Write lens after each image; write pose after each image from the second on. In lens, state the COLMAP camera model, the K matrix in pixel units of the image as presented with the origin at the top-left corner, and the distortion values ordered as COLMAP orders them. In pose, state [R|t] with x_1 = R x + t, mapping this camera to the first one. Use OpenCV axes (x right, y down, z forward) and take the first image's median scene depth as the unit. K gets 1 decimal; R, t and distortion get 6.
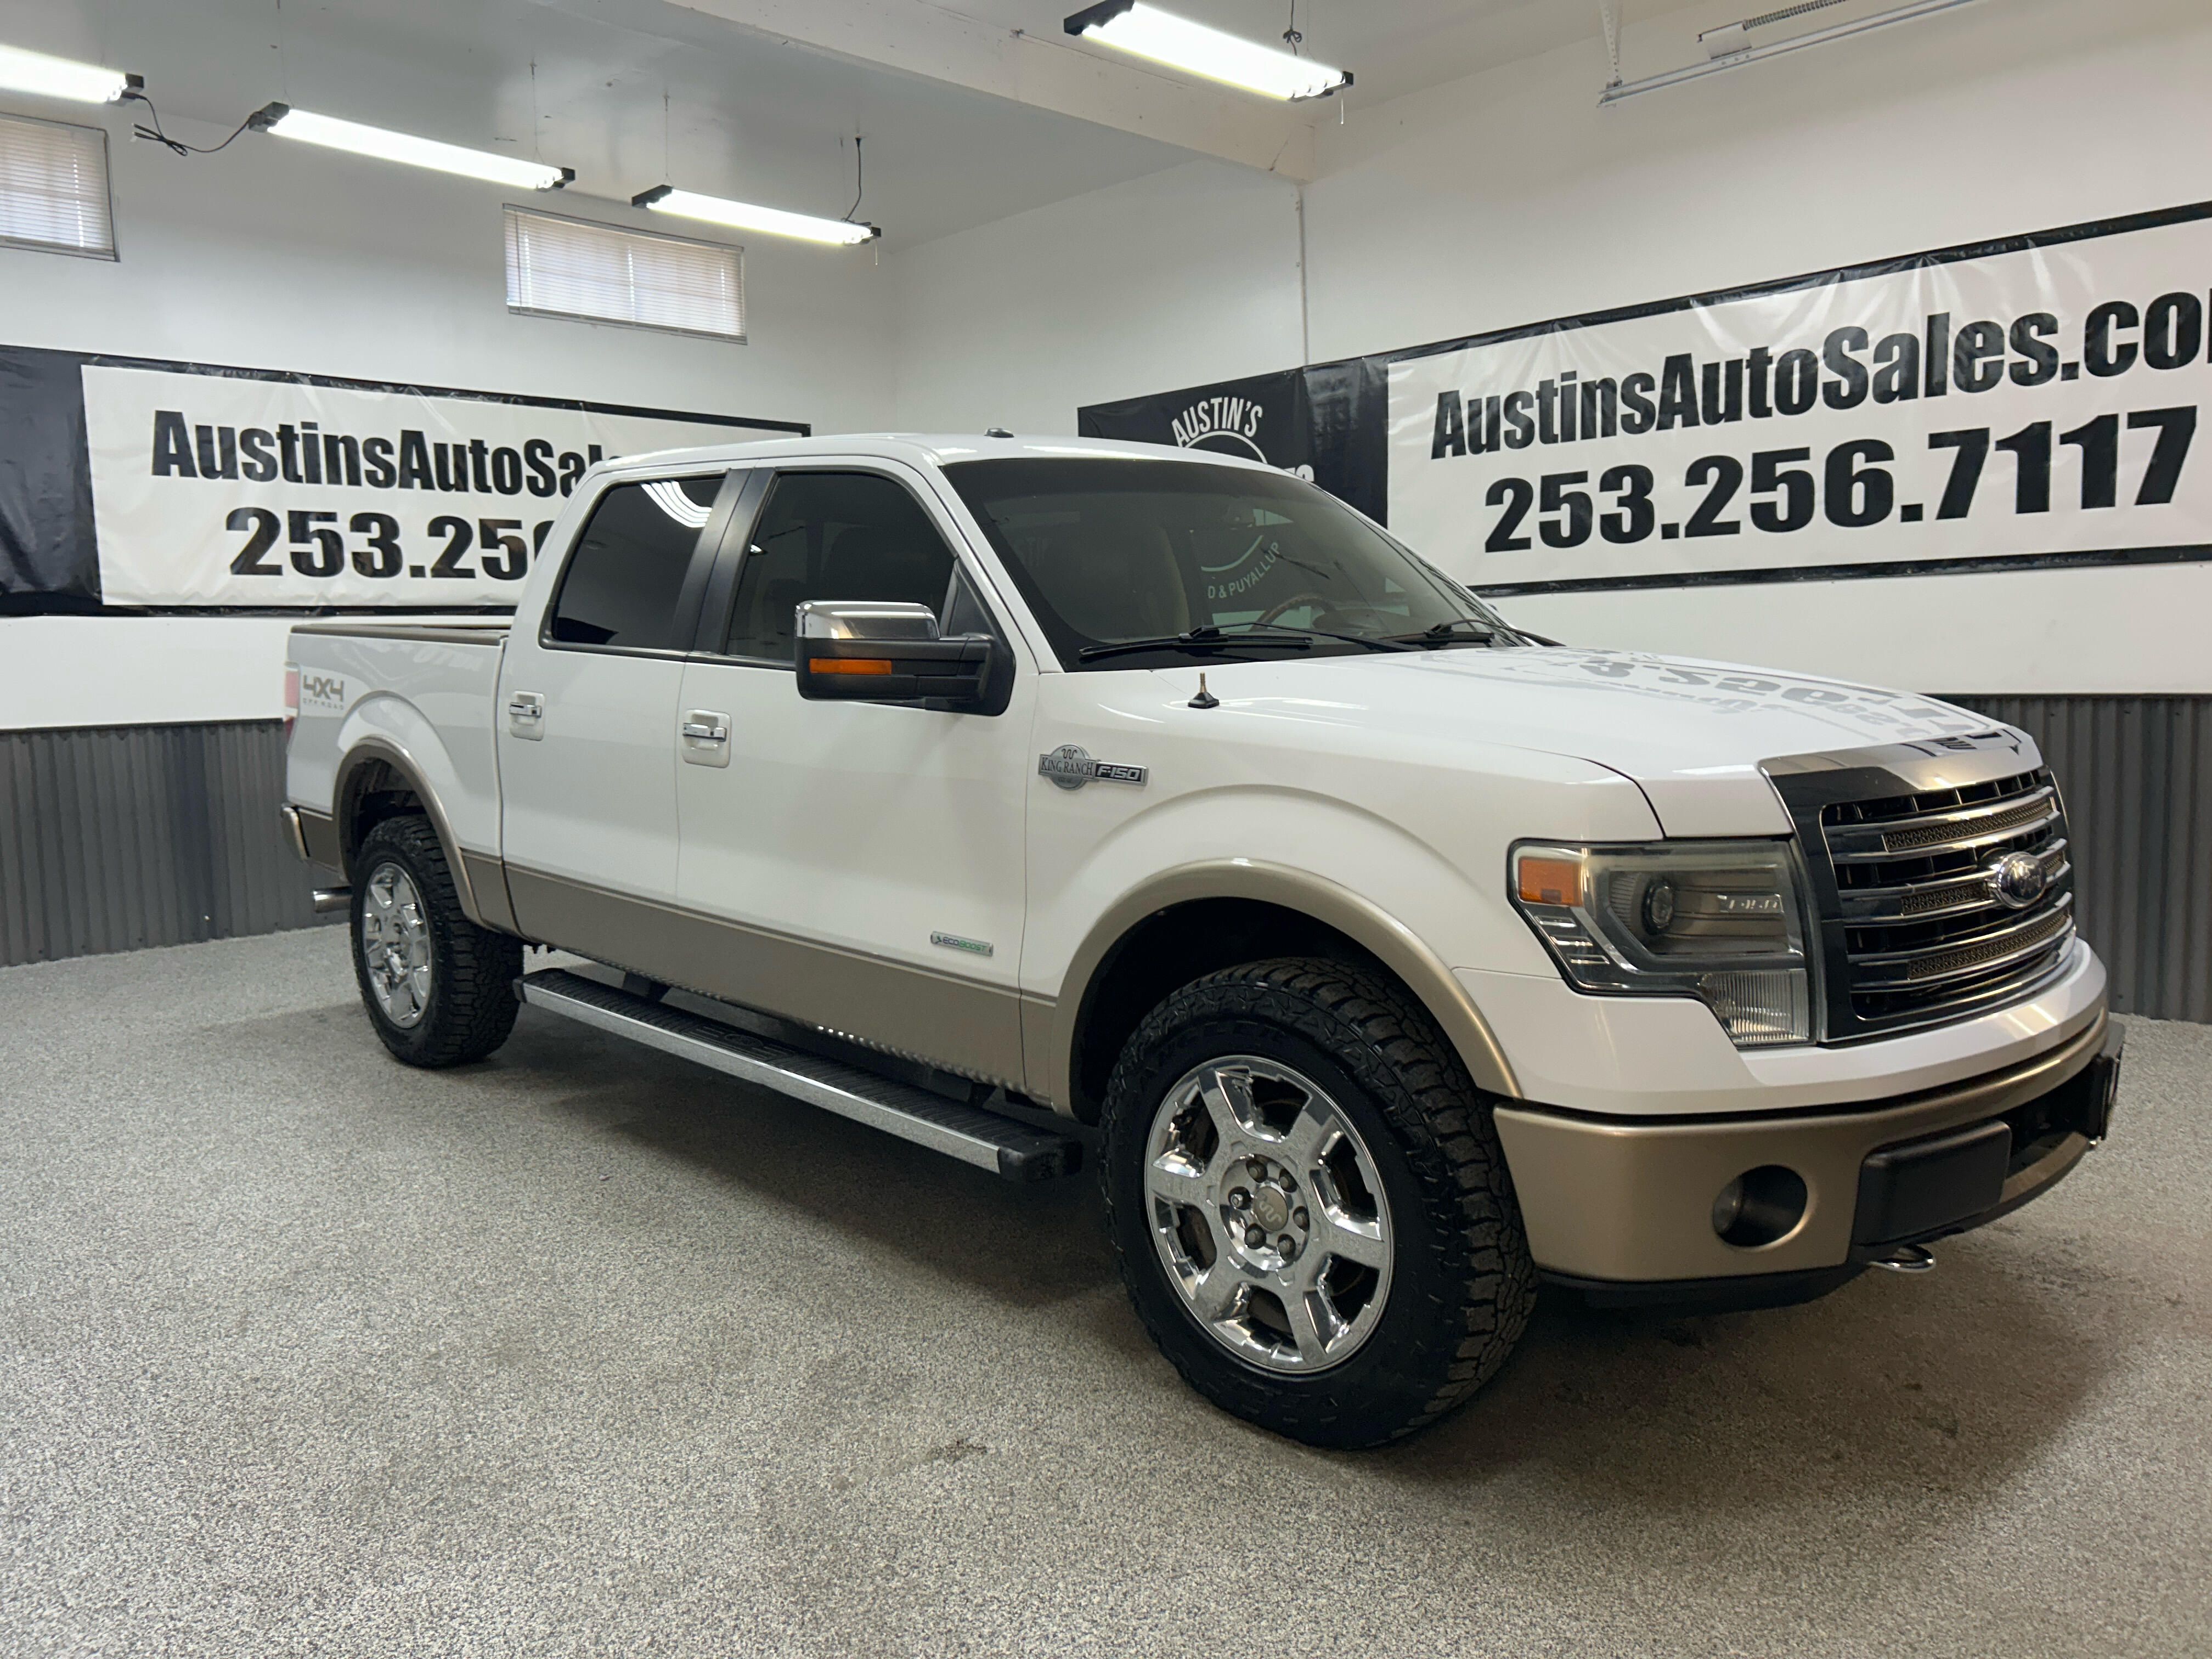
lens RADIAL K [[1659.3, 0, 1089.4], [0, 1659.3, 810.5], [0, 0, 1]] dist [0.028834, -0.027009]
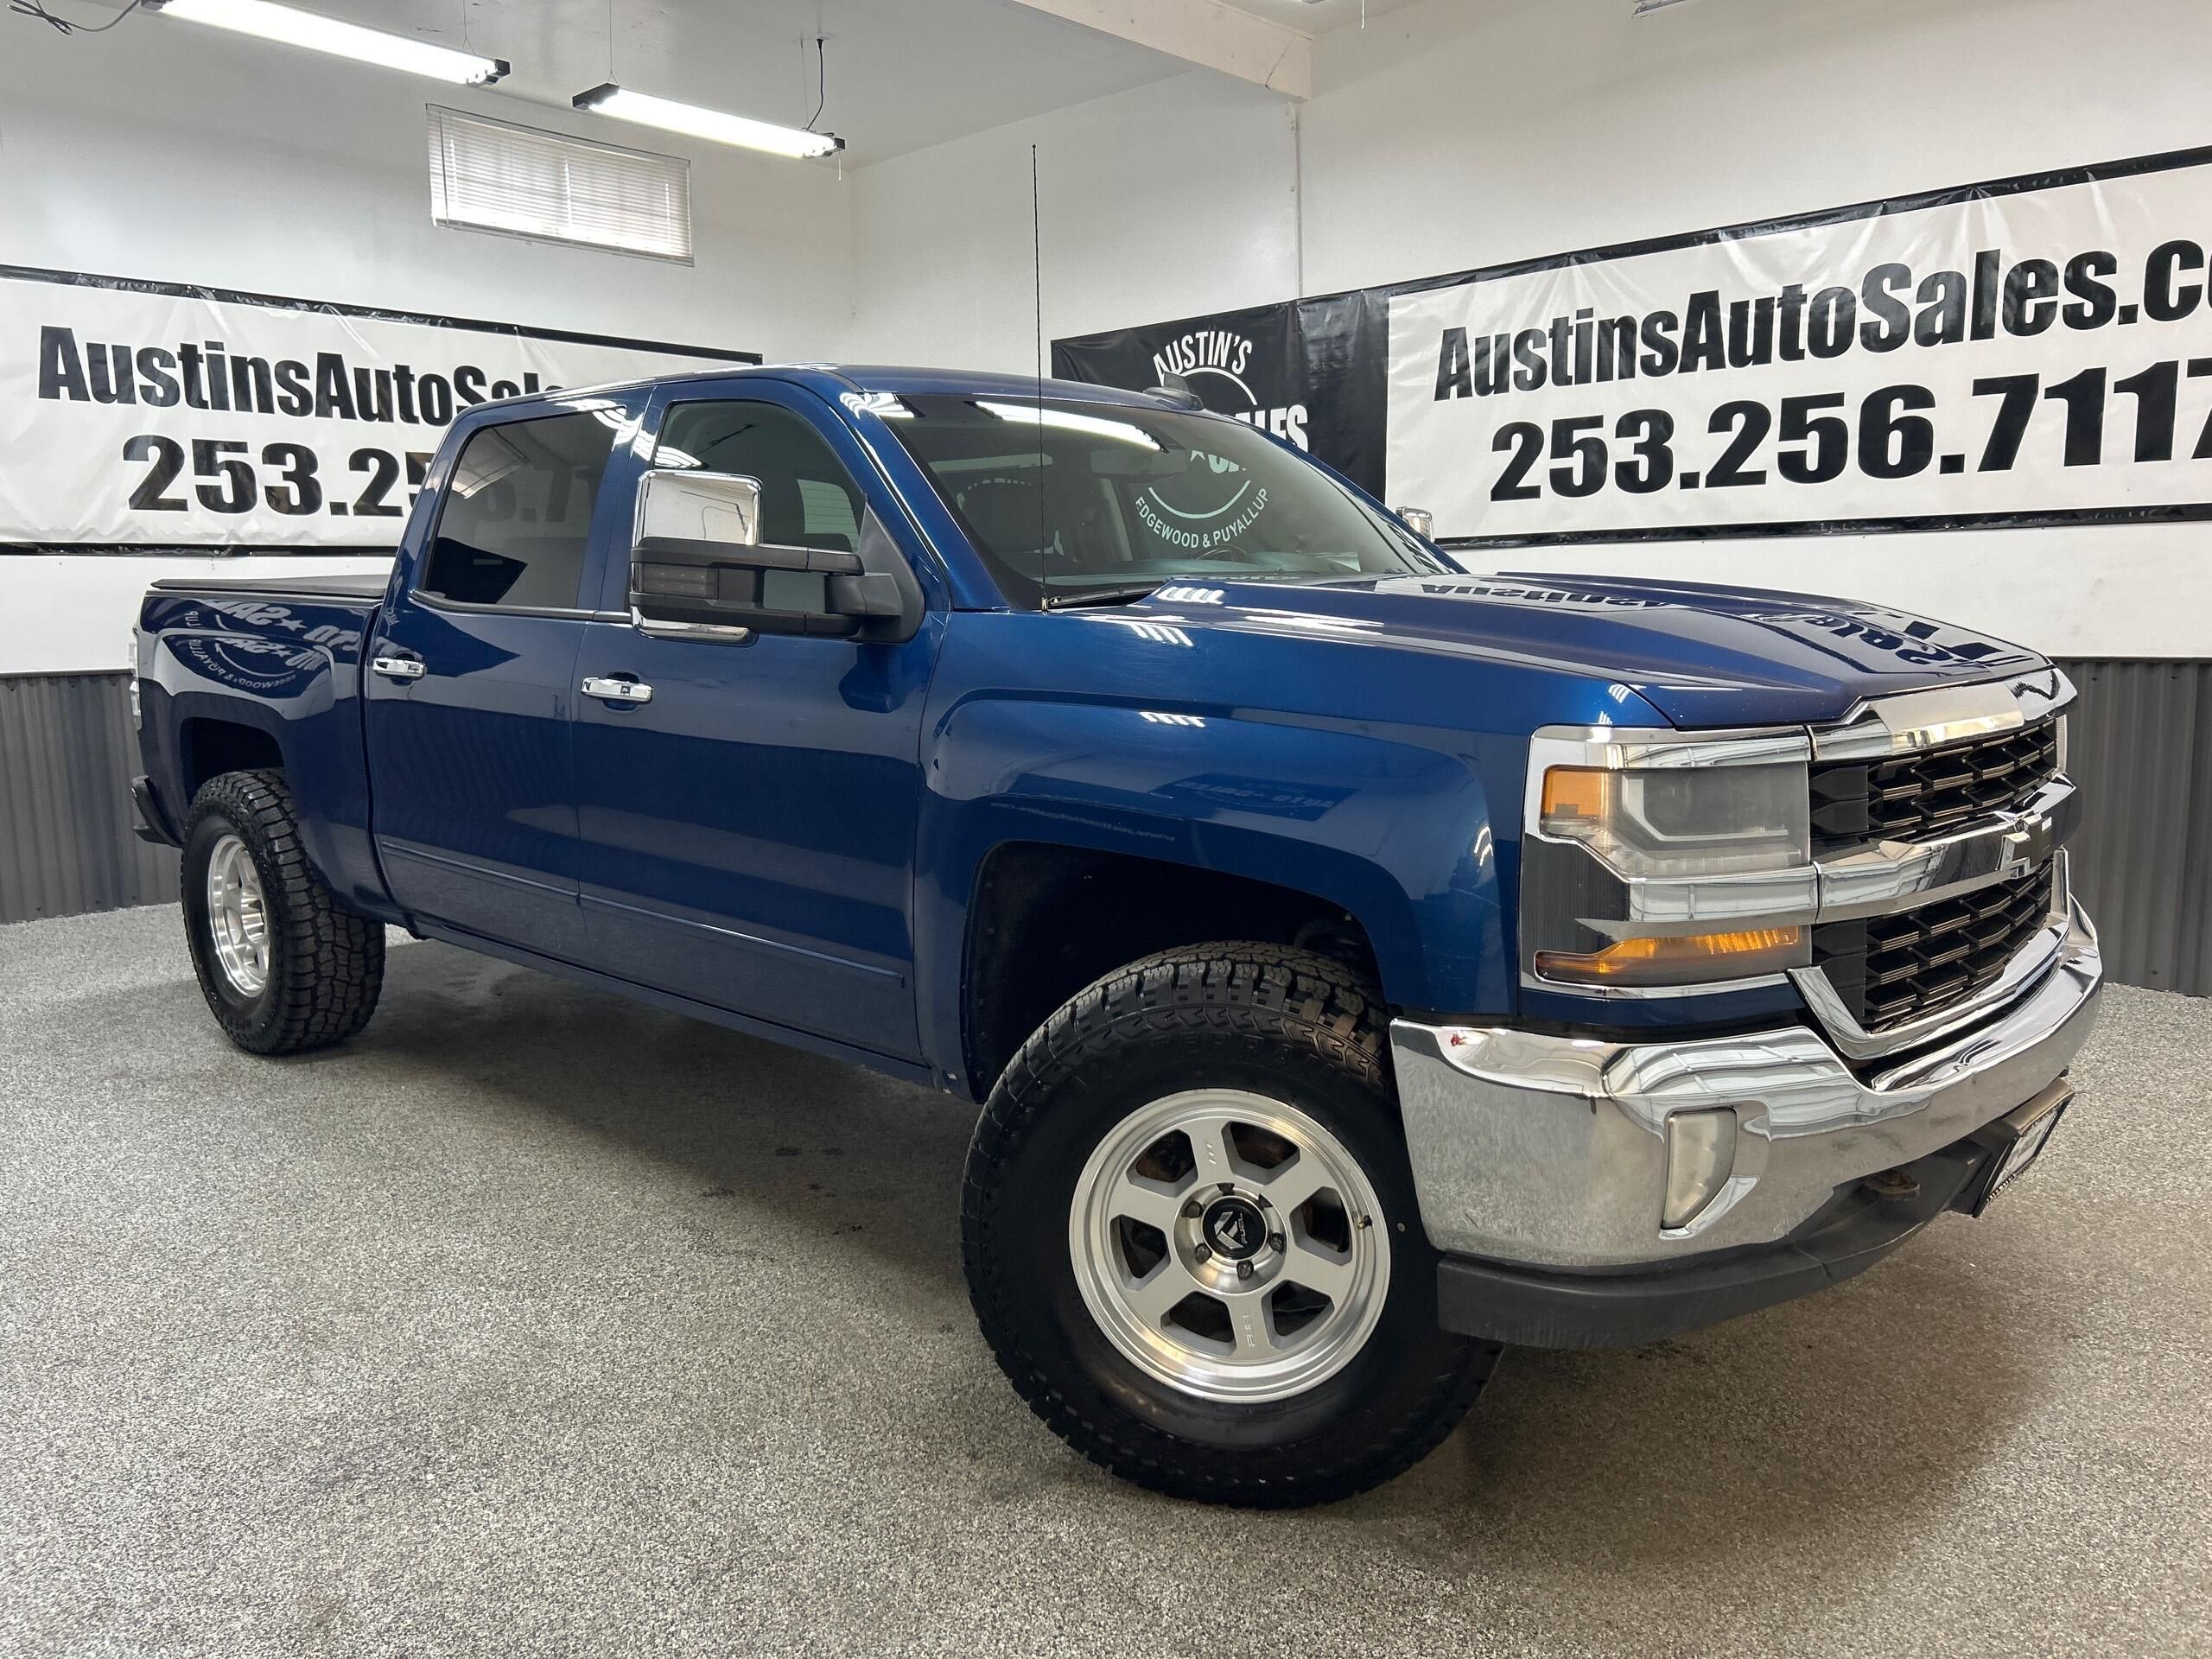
lens RADIAL K [[1648.7, 0, 1098.7], [0, 1648.7, 833.3], [0, 0, 1]] dist [0.035166, -0.035225]
pose [[0.998793, 0.001521, 0.049091, -0.033551], [-0.003821, 0.998897, 0.046792, -0.010163], [-0.048966, -0.046923, 0.997698, 0.066570]]
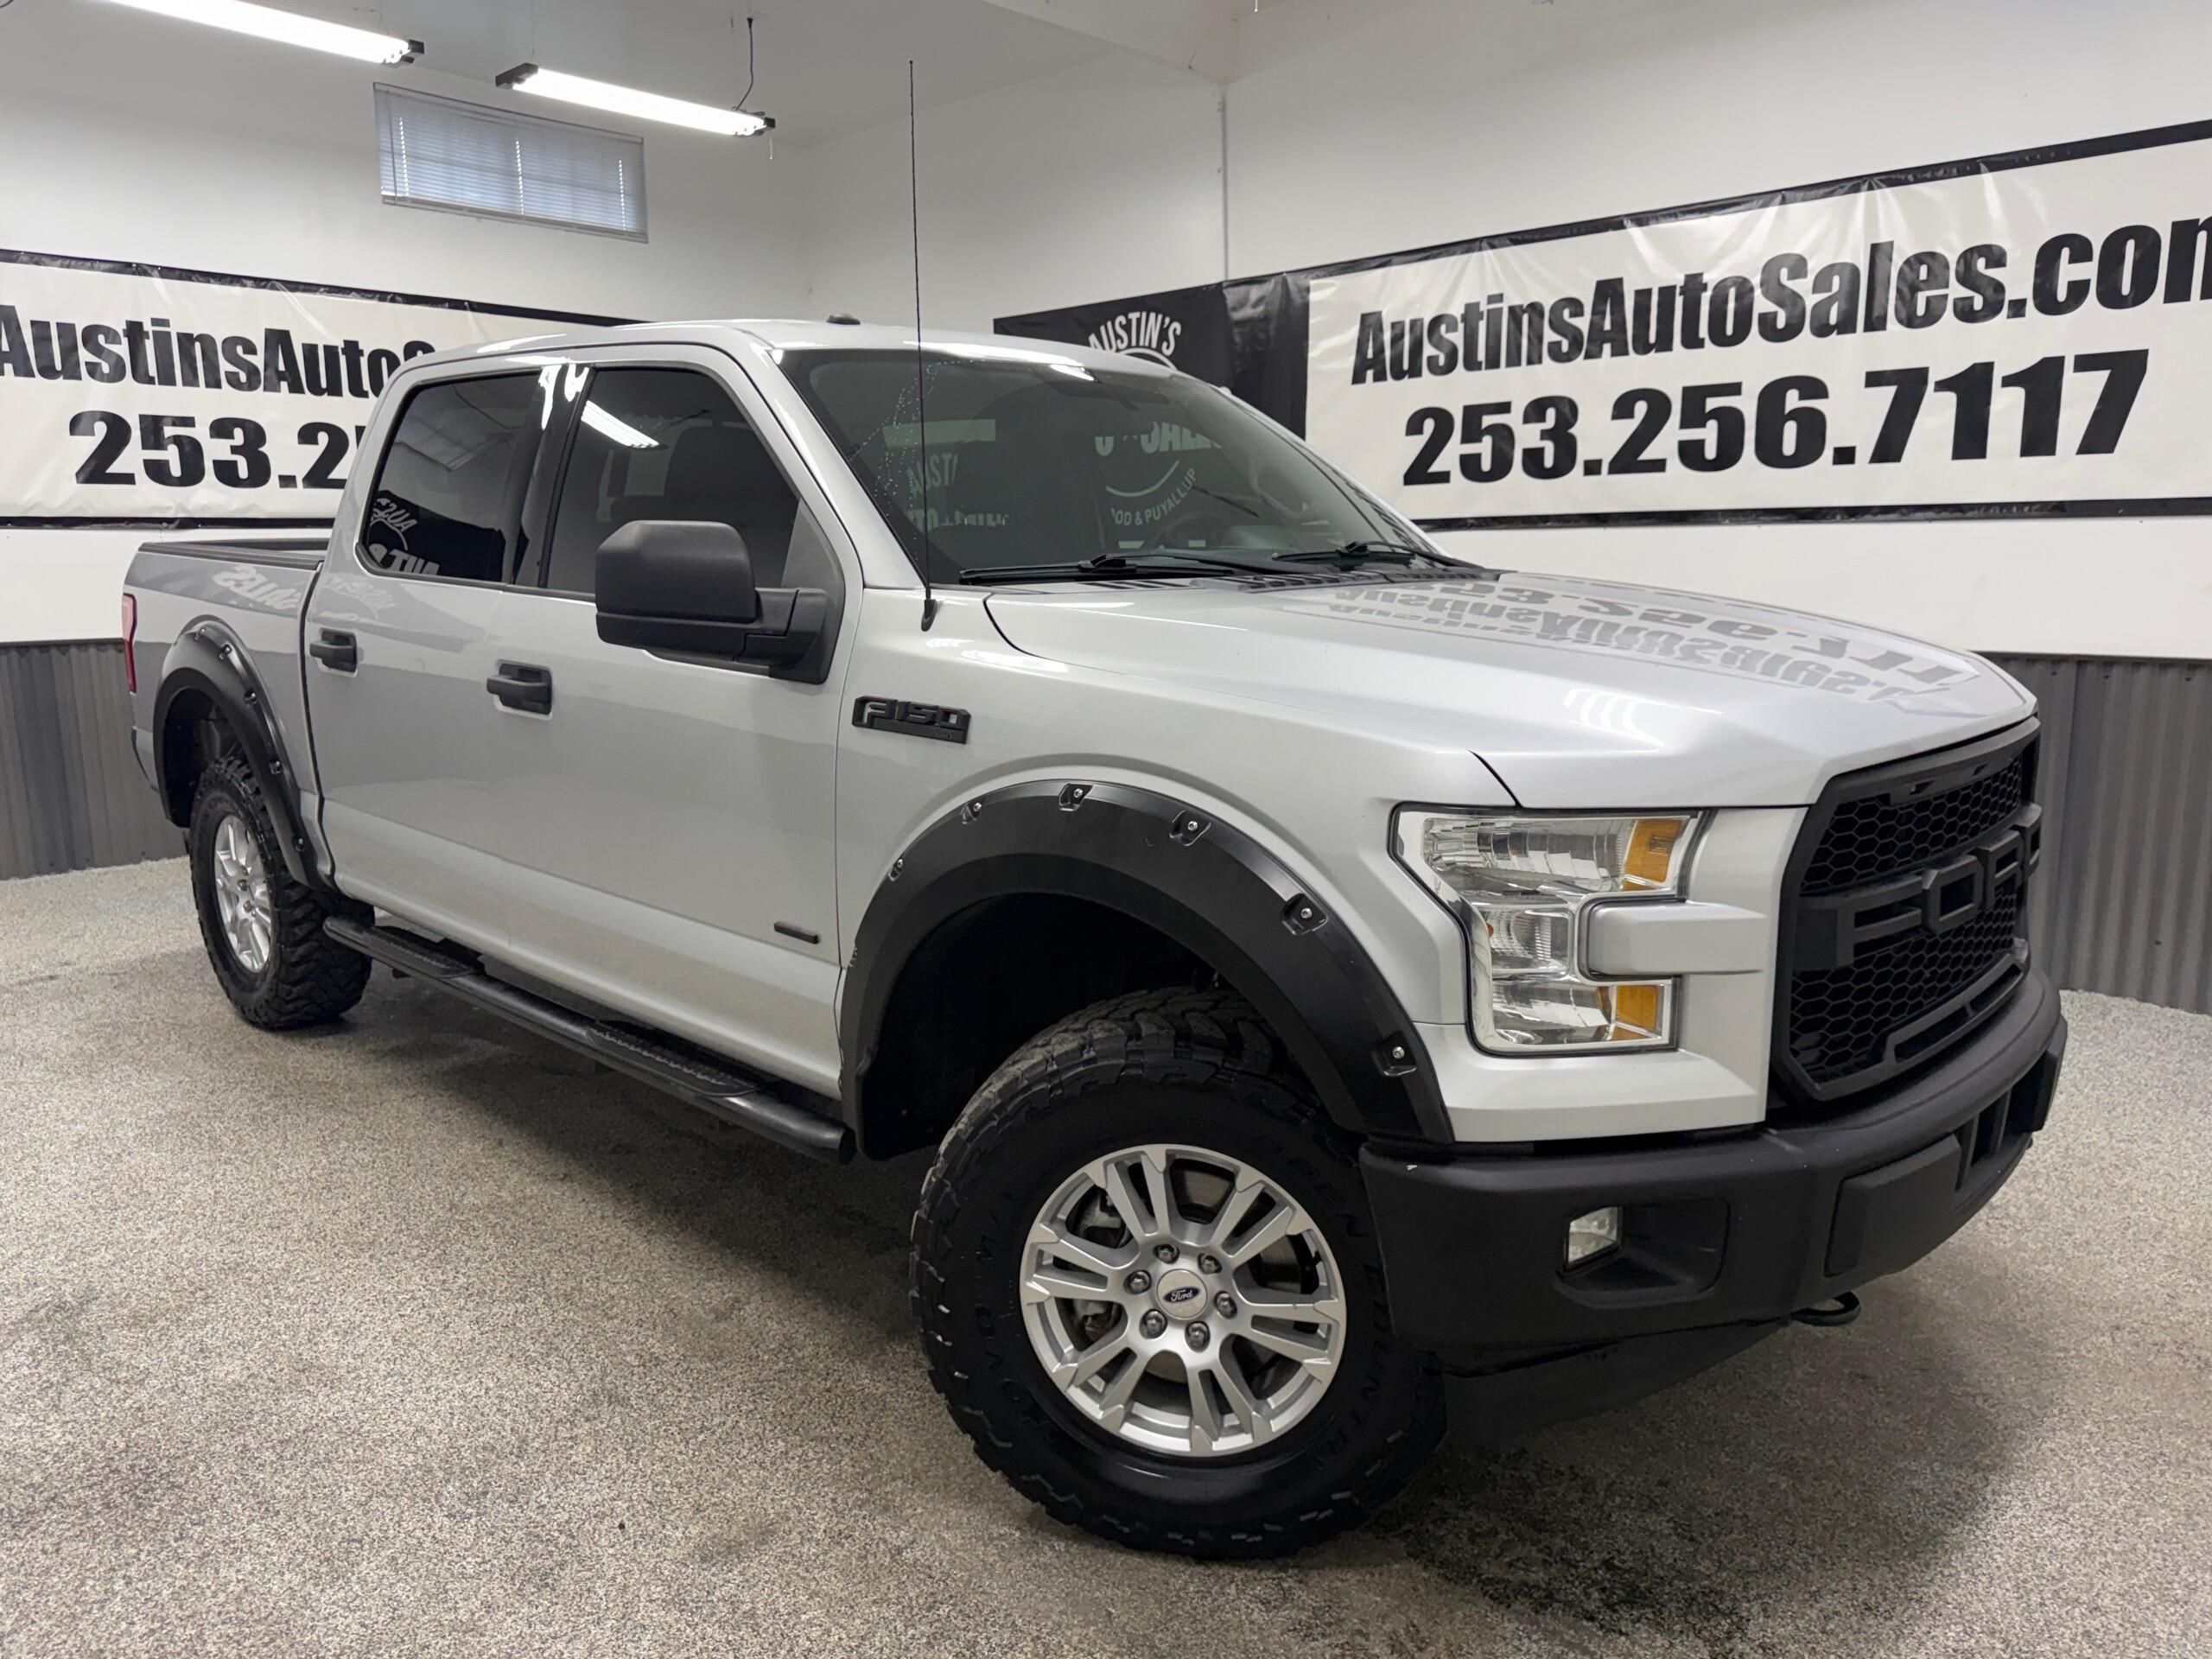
lens RADIAL K [[1539.5, 0, 1116.0], [0, 1539.5, 823.6], [0, 0, 1]] dist [0.022720, -0.032196]
pose [[0.999182, 0.009304, 0.039360, 0.041029], [-0.012500, 0.996576, 0.081735, -0.032727], [-0.038464, -0.082160, 0.995877, 0.110031]]
